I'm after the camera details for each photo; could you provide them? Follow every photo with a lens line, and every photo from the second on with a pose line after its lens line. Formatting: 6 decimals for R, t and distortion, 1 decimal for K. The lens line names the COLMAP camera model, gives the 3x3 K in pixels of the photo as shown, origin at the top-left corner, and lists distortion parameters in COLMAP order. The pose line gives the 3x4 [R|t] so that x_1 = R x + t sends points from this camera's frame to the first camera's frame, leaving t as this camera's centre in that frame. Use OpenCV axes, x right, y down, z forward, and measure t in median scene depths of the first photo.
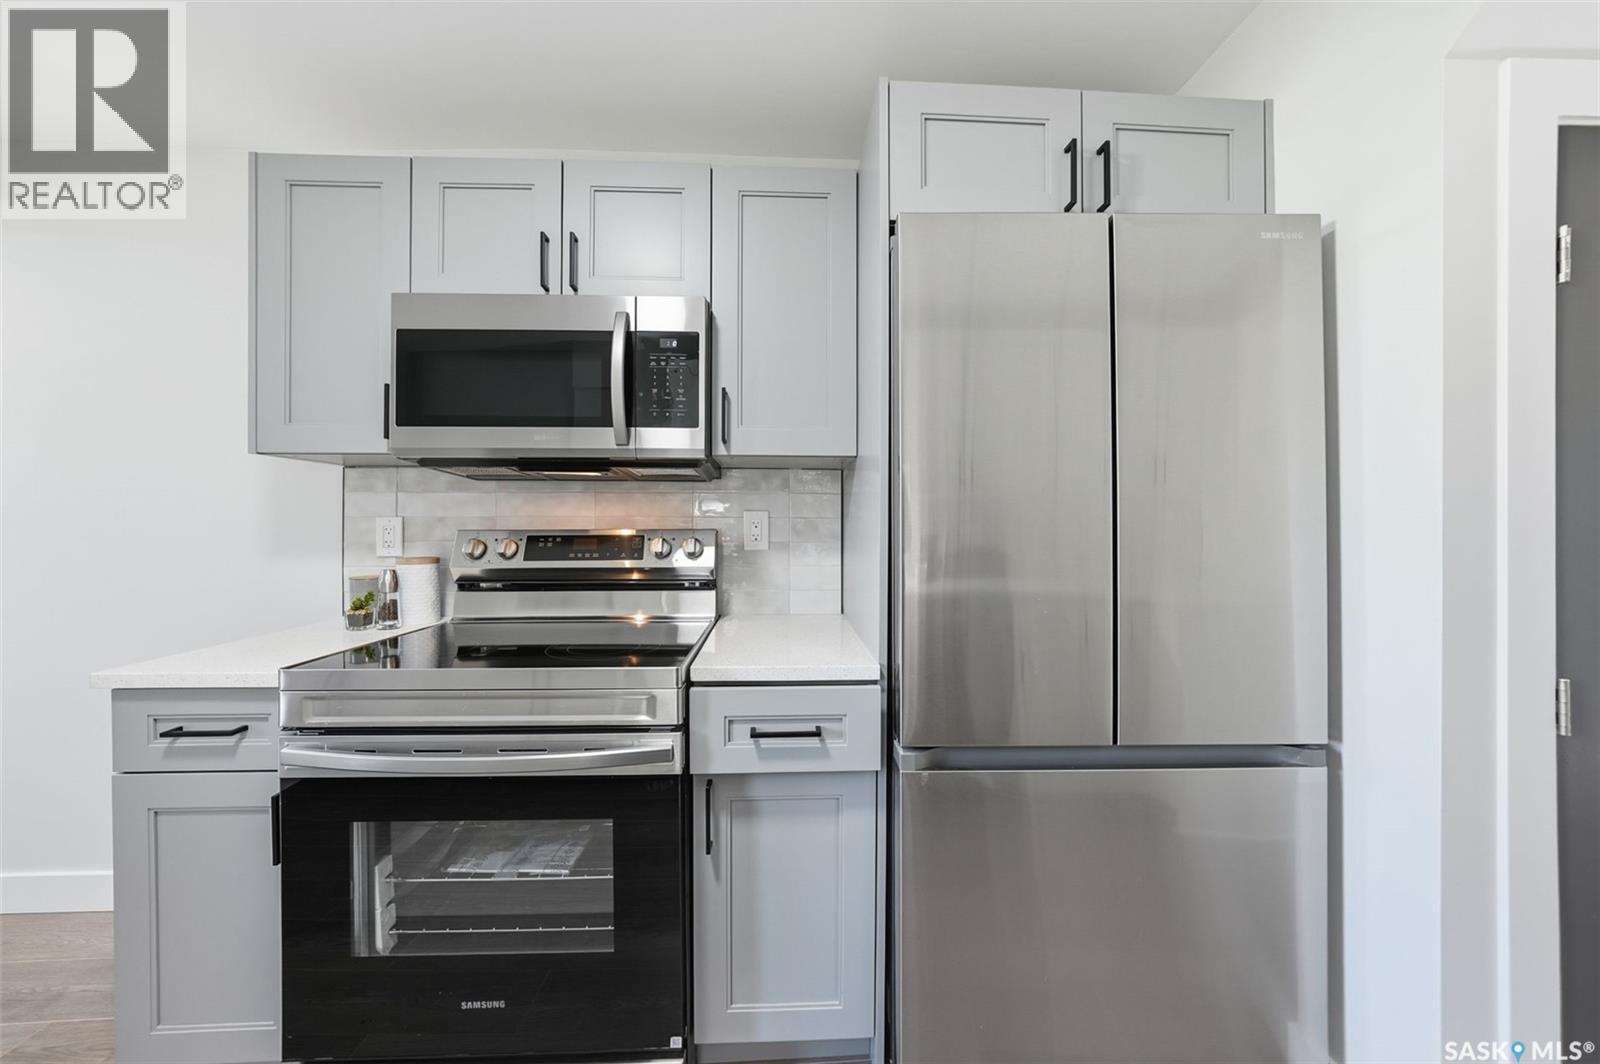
lens RADIAL K [[556.3, 0, 801.1], [0, 556.3, 534.5], [0, 0, 1]] dist [0.000233, 0.000260]
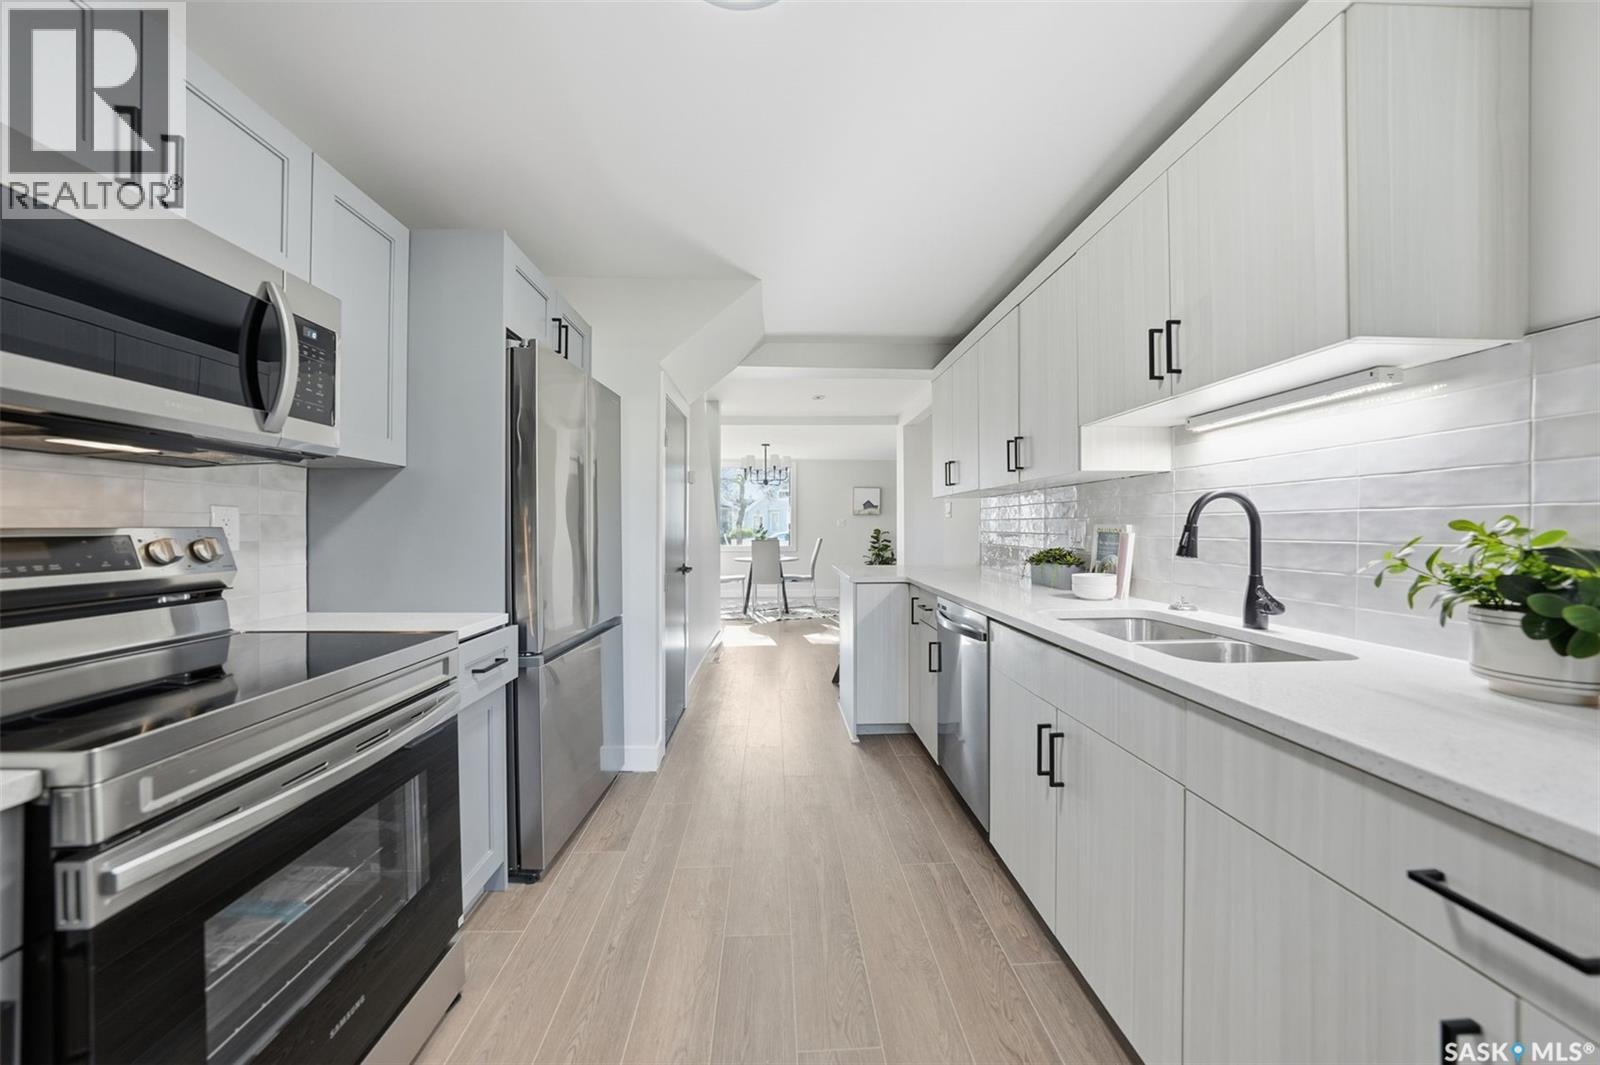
lens RADIAL K [[556.3, 0, 804.2], [0, 556.3, 531.5], [0, 0, 1]] dist [0.000233, 0.000260]
pose [[-0.032551, -0.010212, 0.999418, -1.320020], [0.028626, 0.999528, 0.011146, 0.017616], [-0.999060, 0.028972, -0.032244, 0.187775]]
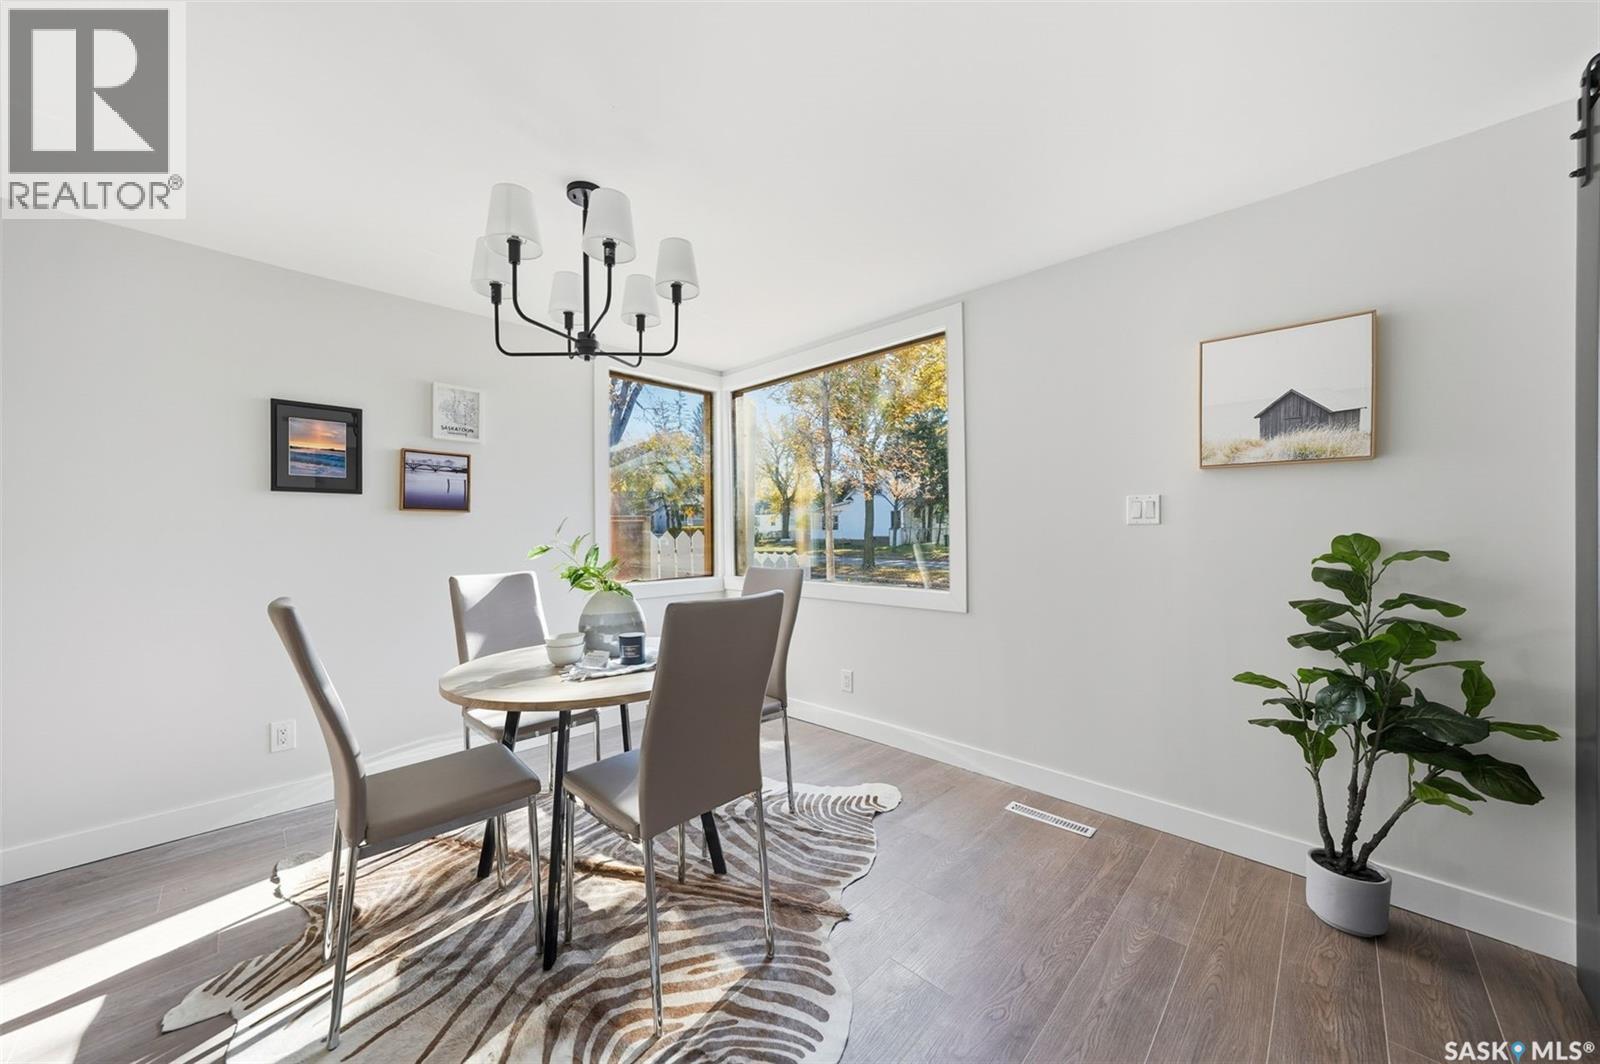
lens RADIAL K [[556.3, 0, 840.8], [0, 556.3, 530.0], [0, 0, 1]] dist [0.000233, 0.000260]
pose [[0.696440, 0.002559, 0.717610, 3.813186], [0.024459, 0.999328, -0.027301, 0.086296], [-0.717198, 0.036566, 0.695910, -0.990295]]
